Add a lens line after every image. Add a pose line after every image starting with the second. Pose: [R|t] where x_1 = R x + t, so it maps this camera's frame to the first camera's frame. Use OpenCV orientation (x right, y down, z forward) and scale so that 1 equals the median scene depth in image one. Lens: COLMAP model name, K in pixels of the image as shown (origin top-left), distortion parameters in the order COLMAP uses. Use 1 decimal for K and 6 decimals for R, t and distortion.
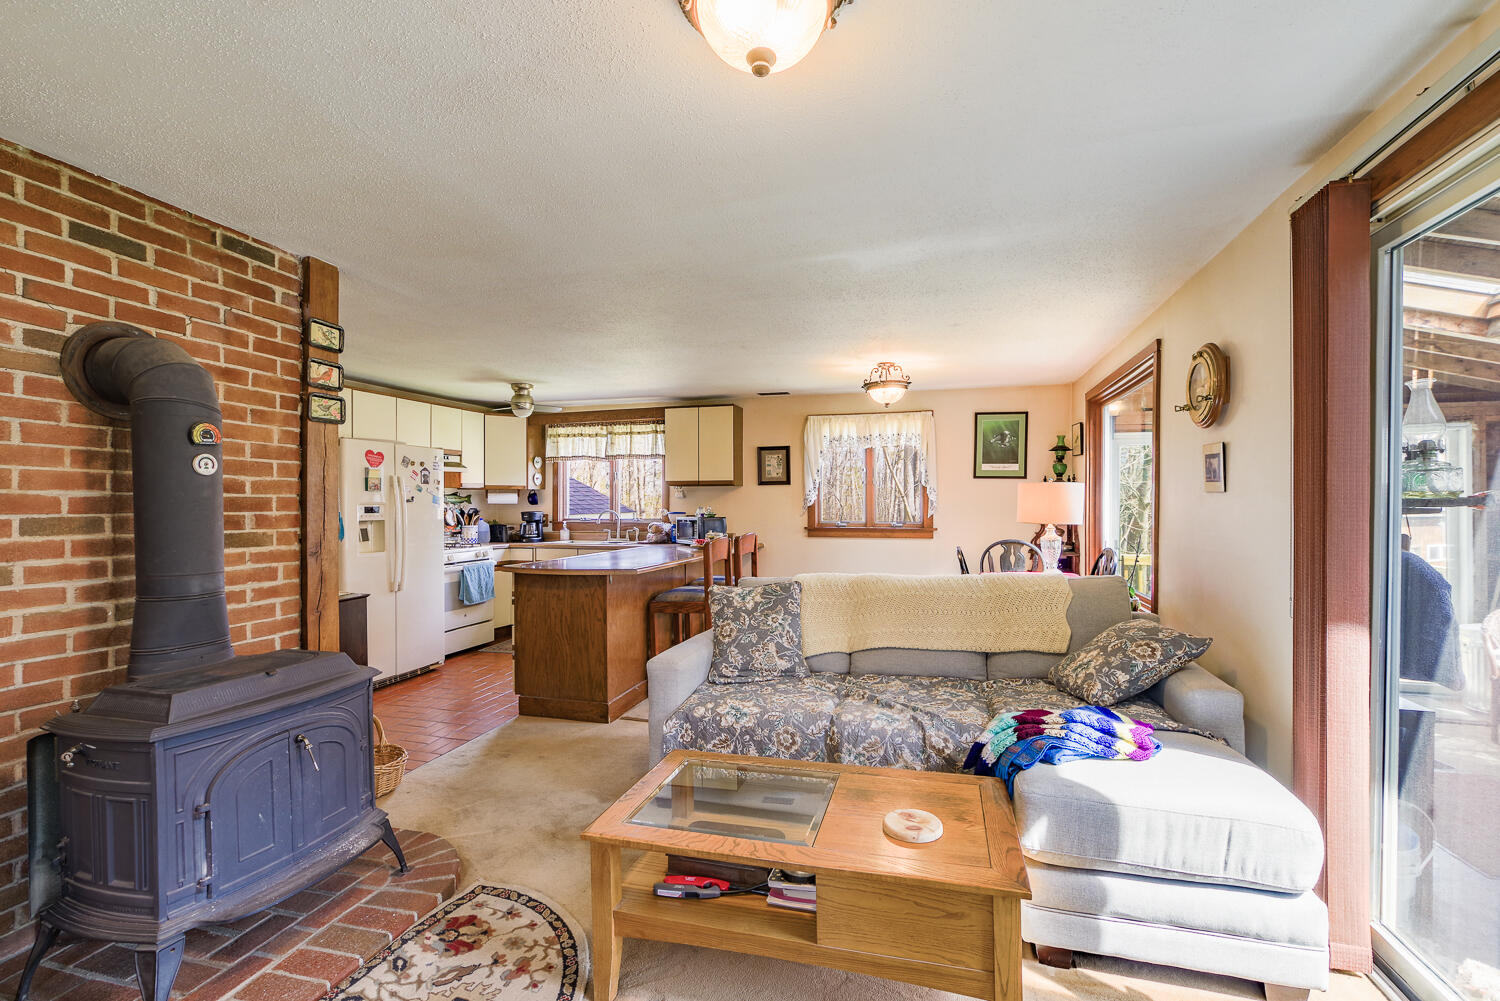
lens RADIAL K [[654.4, 0, 774.6], [0, 654.4, 507.0], [0, 0, 1]] dist [-0.000425, -0.000177]
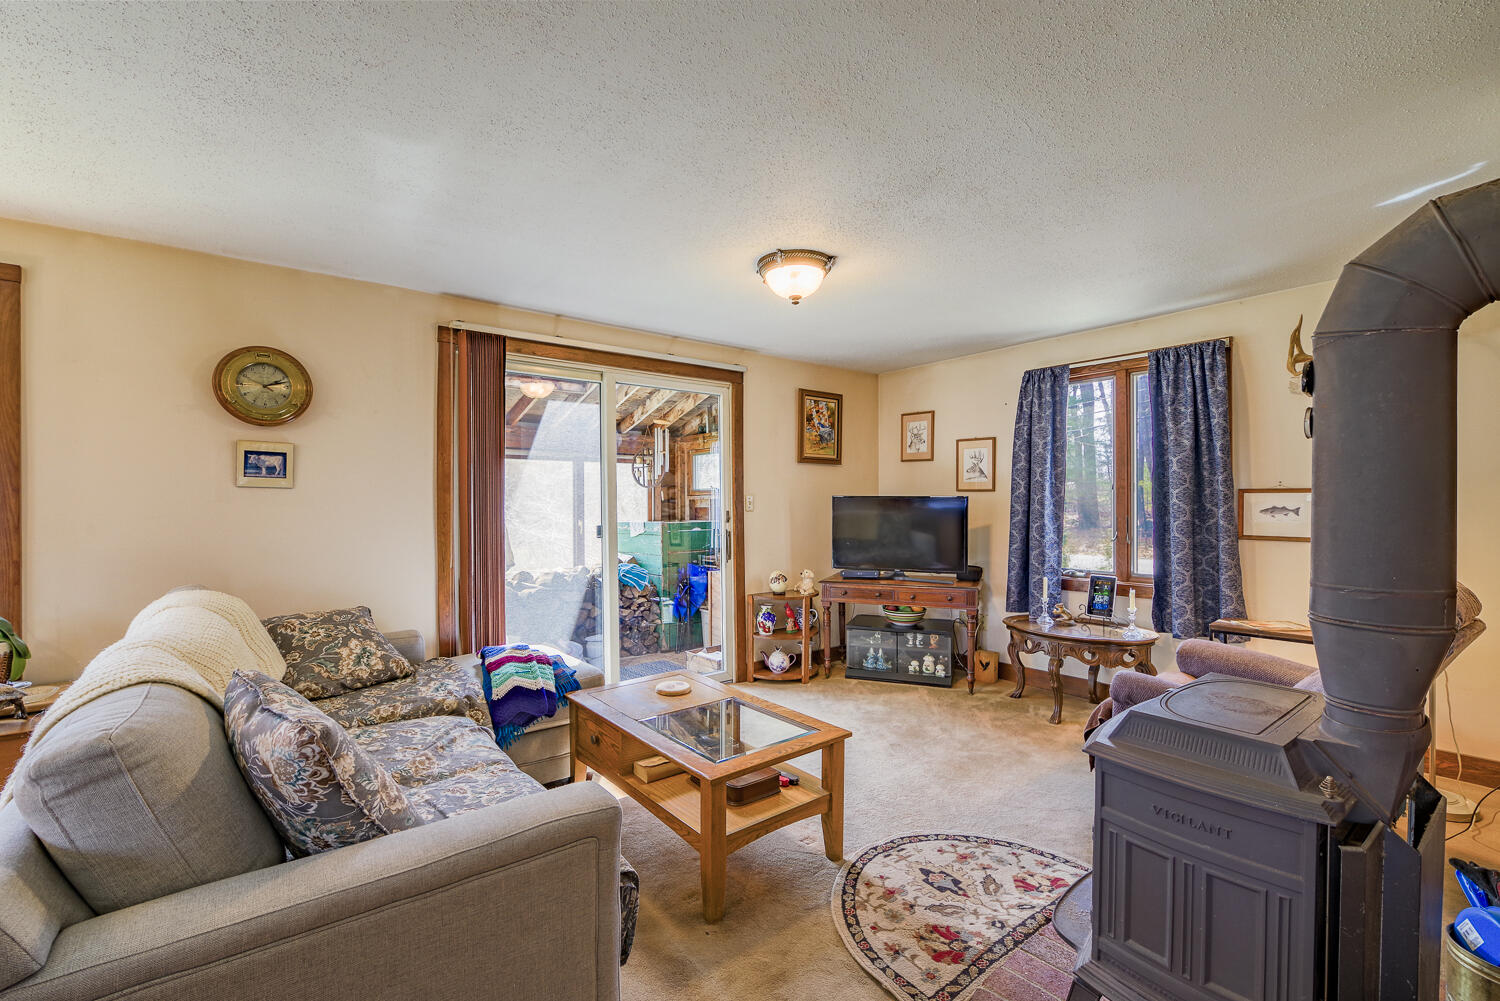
lens RADIAL K [[648.3, 0, 741.6], [0, 648.3, 506.3], [0, 0, 1]] dist [0.000378, 0.000387]
pose [[-0.791247, 0.004468, 0.611481, -0.259346], [0.009269, 0.999946, 0.004686, 0.004412], [-0.611427, 0.009376, -0.791245, 0.605462]]
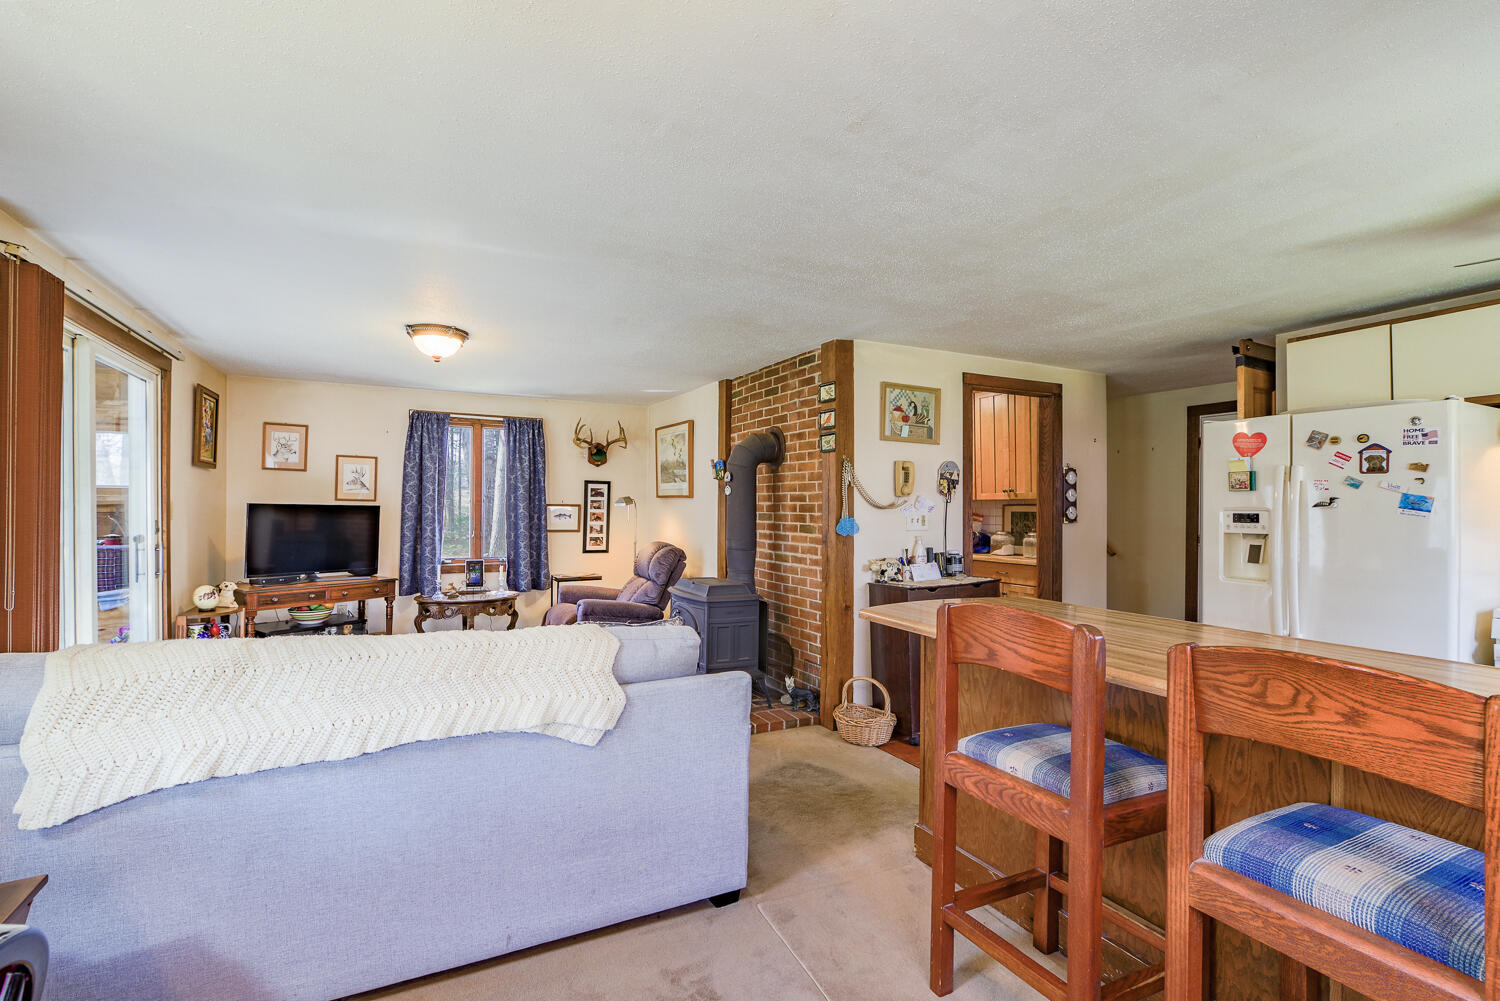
lens RADIAL K [[674.6, 0, 726.0], [0, 674.6, 507.8], [0, 0, 1]] dist [-0.001108, -0.000129]
pose [[-0.763173, -0.001864, -0.646191, 0.198493], [-0.006088, 0.999972, 0.004306, -0.004671], [0.646165, 0.007220, -0.763163, 0.875722]]
